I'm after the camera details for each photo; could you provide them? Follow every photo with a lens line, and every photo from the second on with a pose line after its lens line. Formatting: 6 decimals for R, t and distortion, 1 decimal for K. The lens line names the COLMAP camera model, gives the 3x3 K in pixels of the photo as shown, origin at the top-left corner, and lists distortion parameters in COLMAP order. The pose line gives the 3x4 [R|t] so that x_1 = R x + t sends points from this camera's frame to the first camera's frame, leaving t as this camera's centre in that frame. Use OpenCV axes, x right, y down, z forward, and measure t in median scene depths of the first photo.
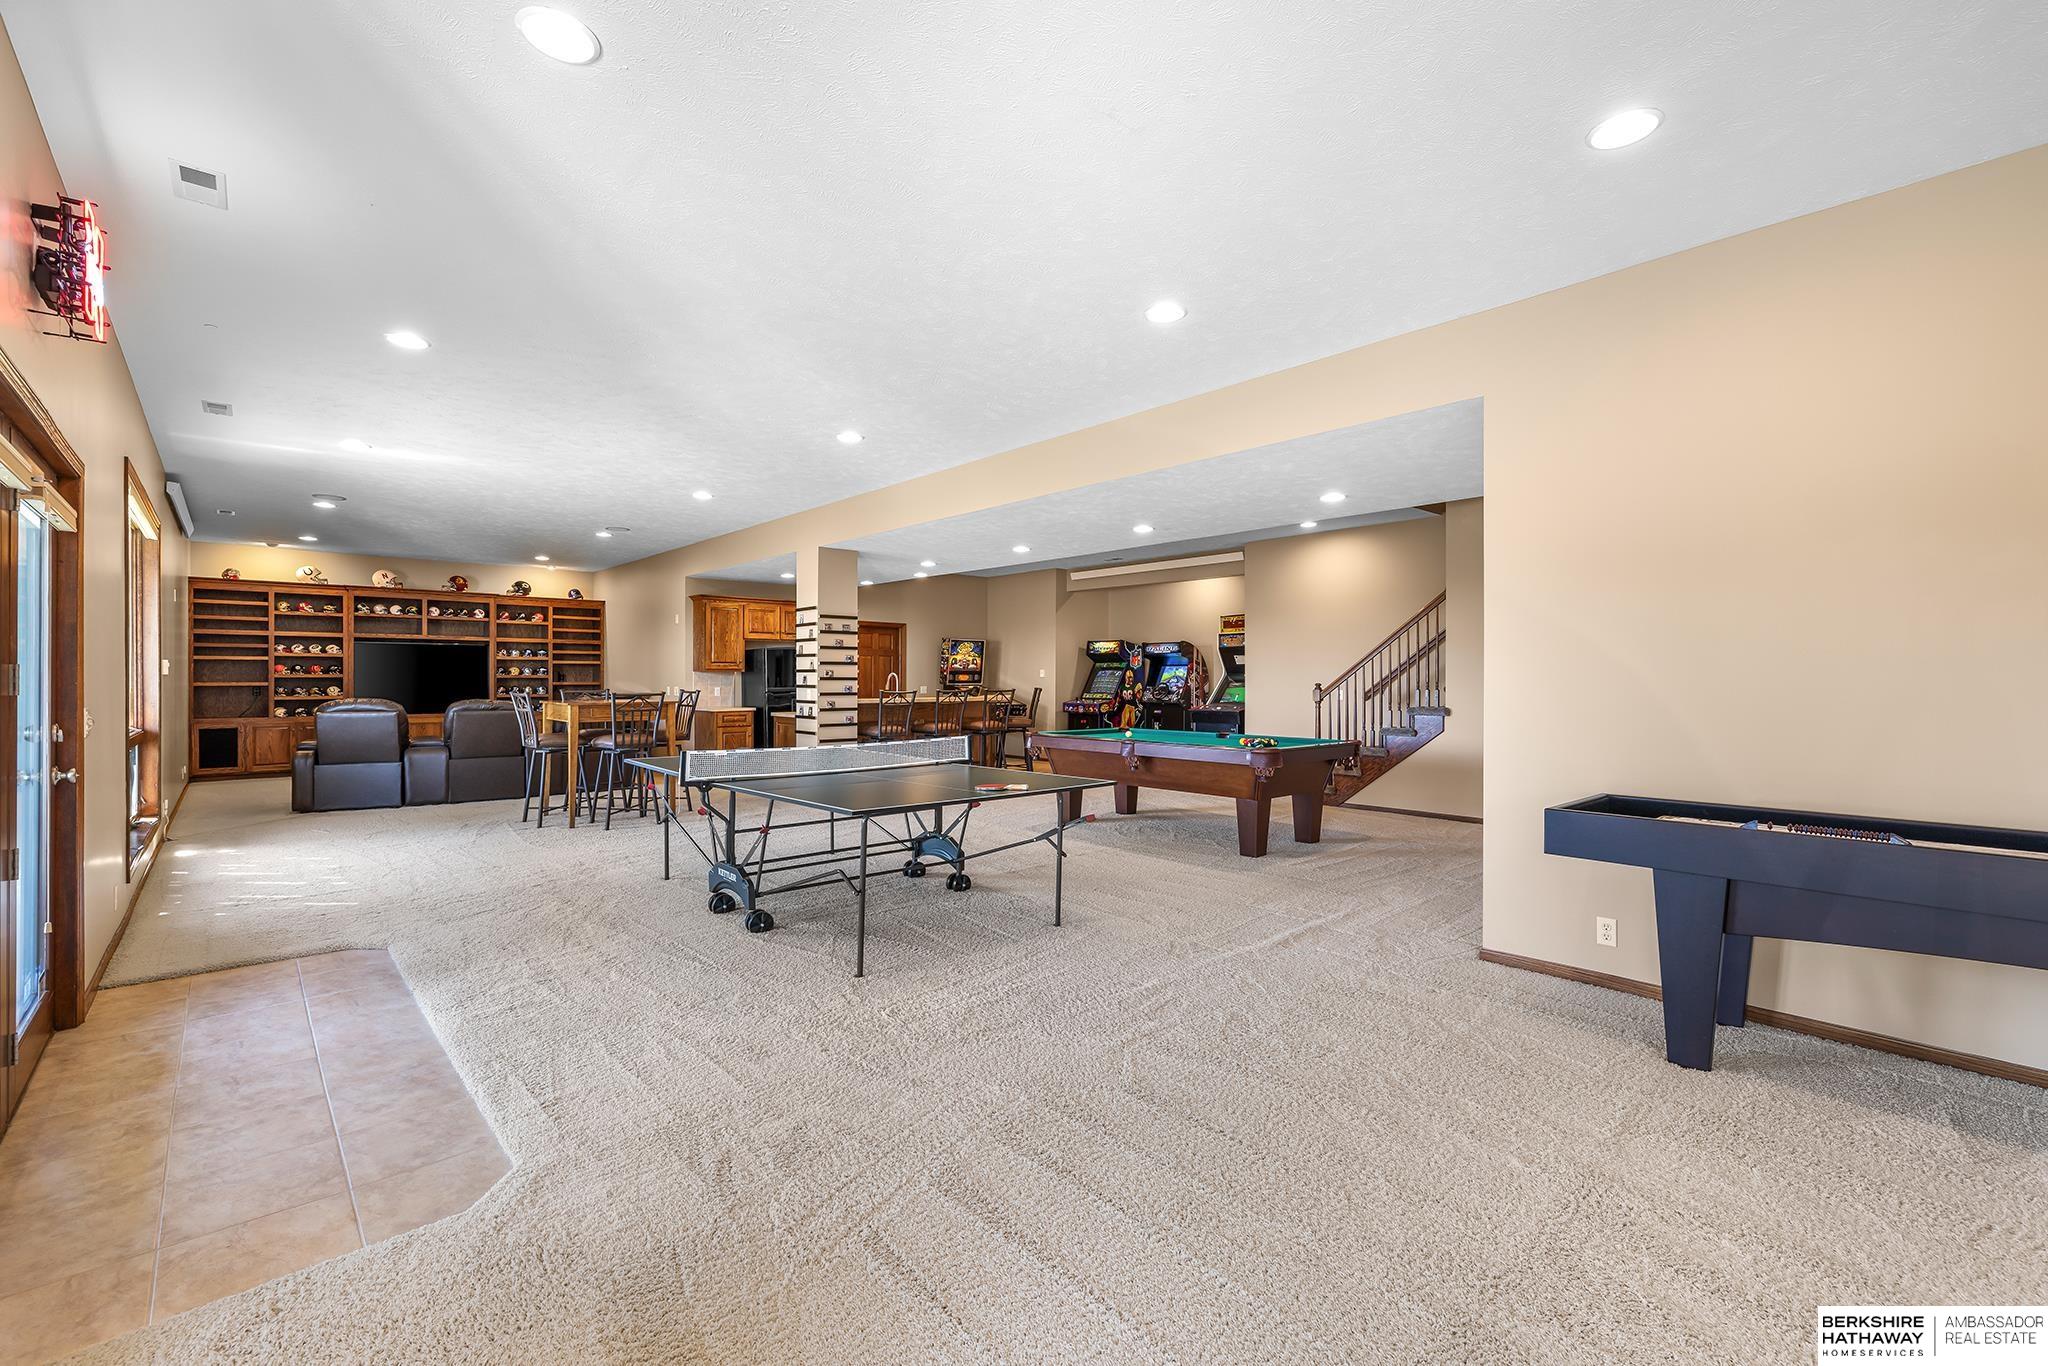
lens RADIAL K [[874.4, 0, 1023.1], [0, 874.4, 675.9], [0, 0, 1]] dist [0.022314, 0.001619]
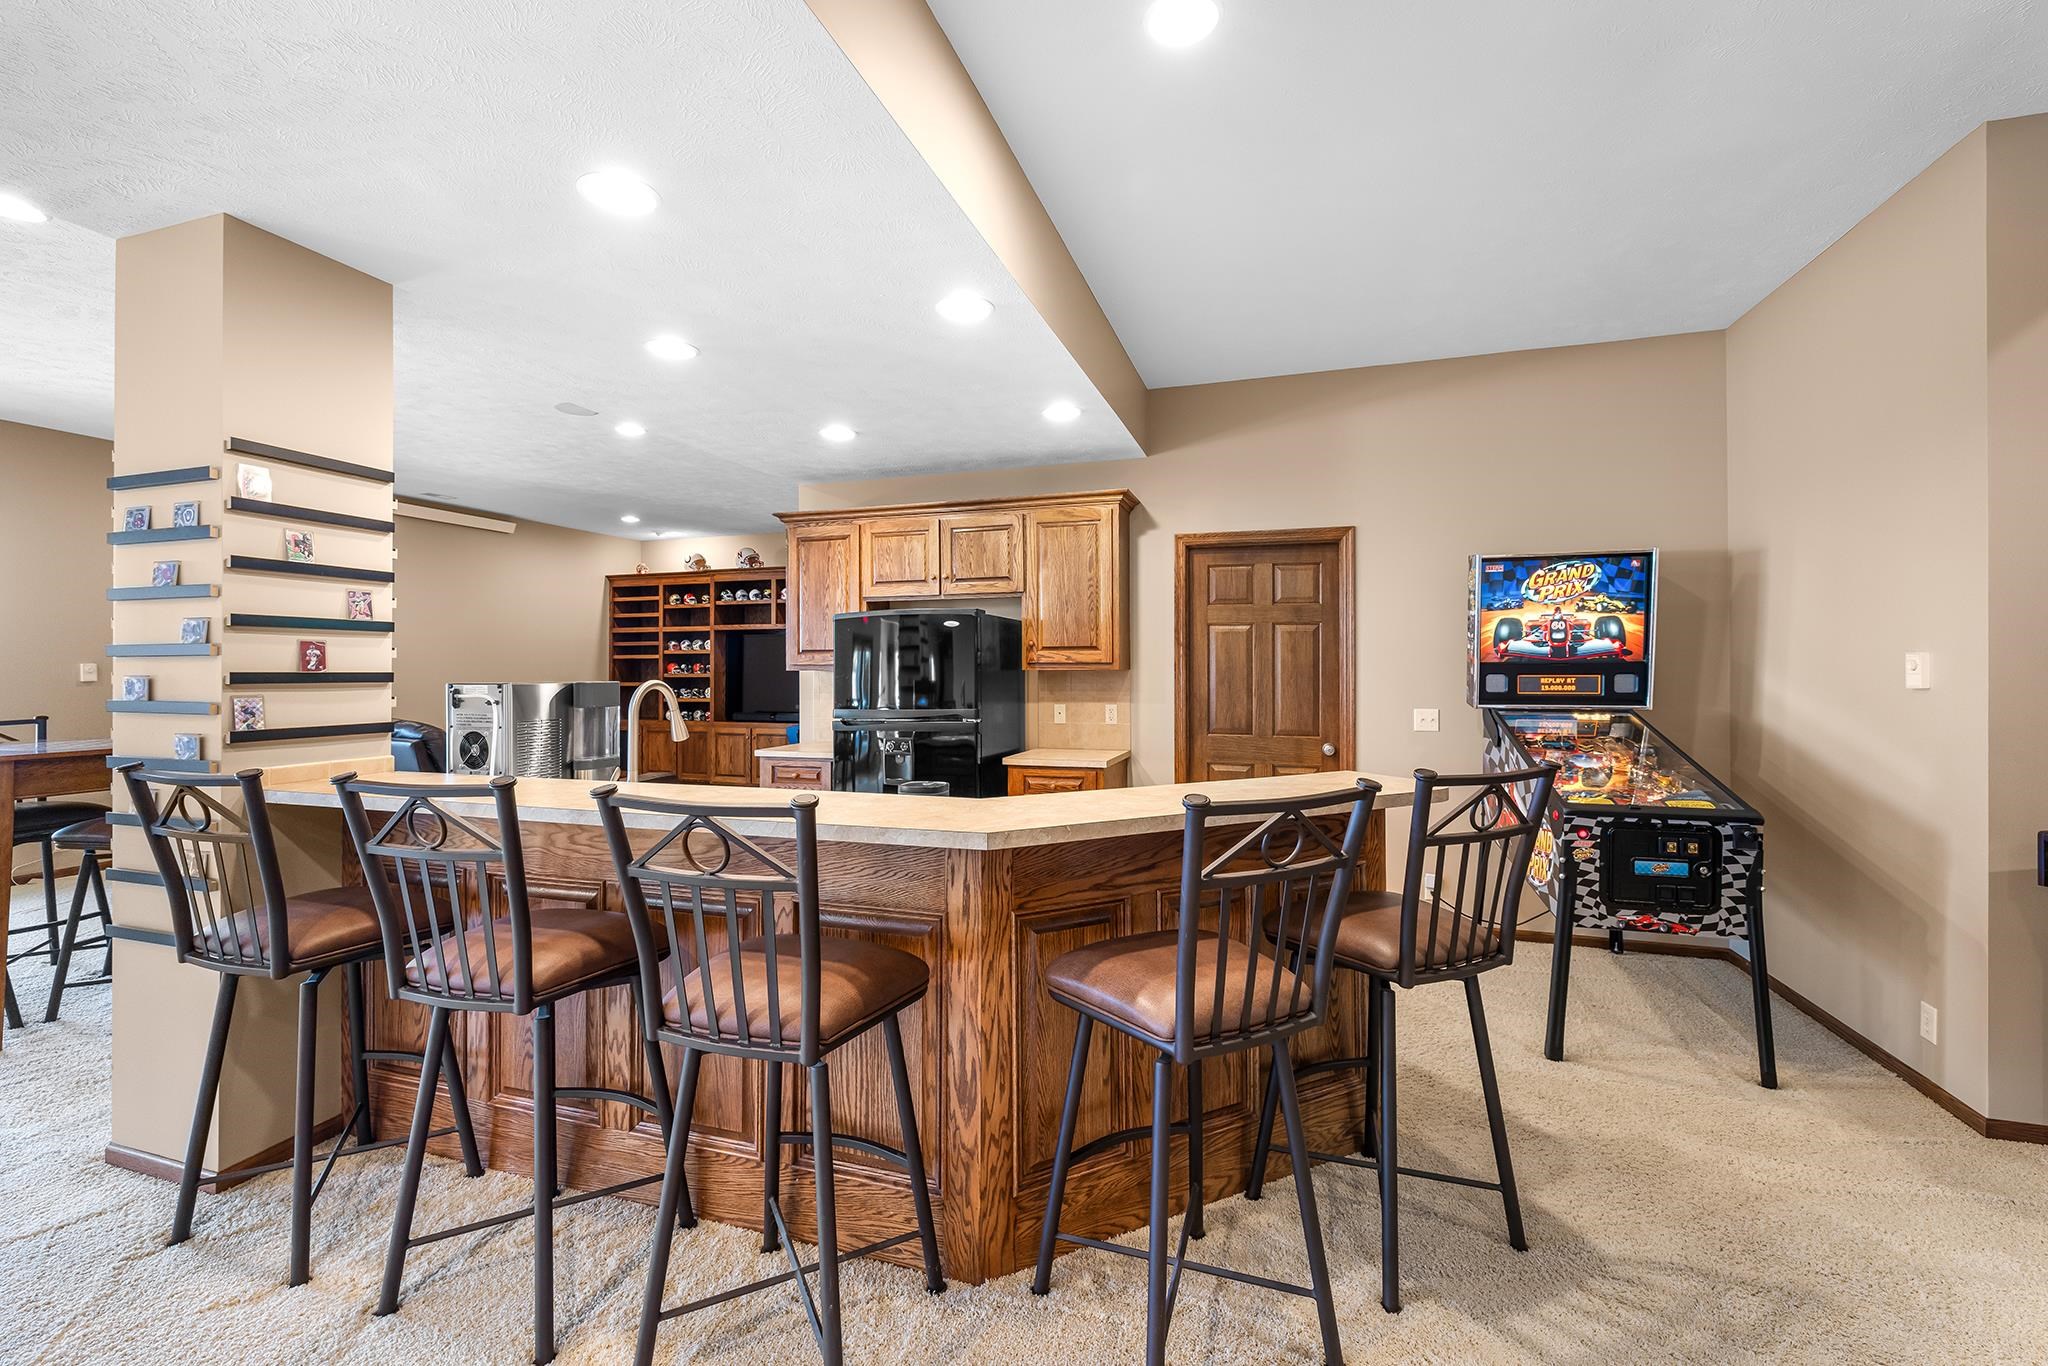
lens RADIAL K [[874.4, 0, 1018.7], [0, 874.4, 674.7], [0, 0, 1]] dist [0.022314, 0.001619]
pose [[0.445738, -0.000004, -0.895164, 0.139488], [-0.005513, 0.999981, -0.002749, 0.000457], [0.895147, 0.006160, 0.445729, 0.856807]]
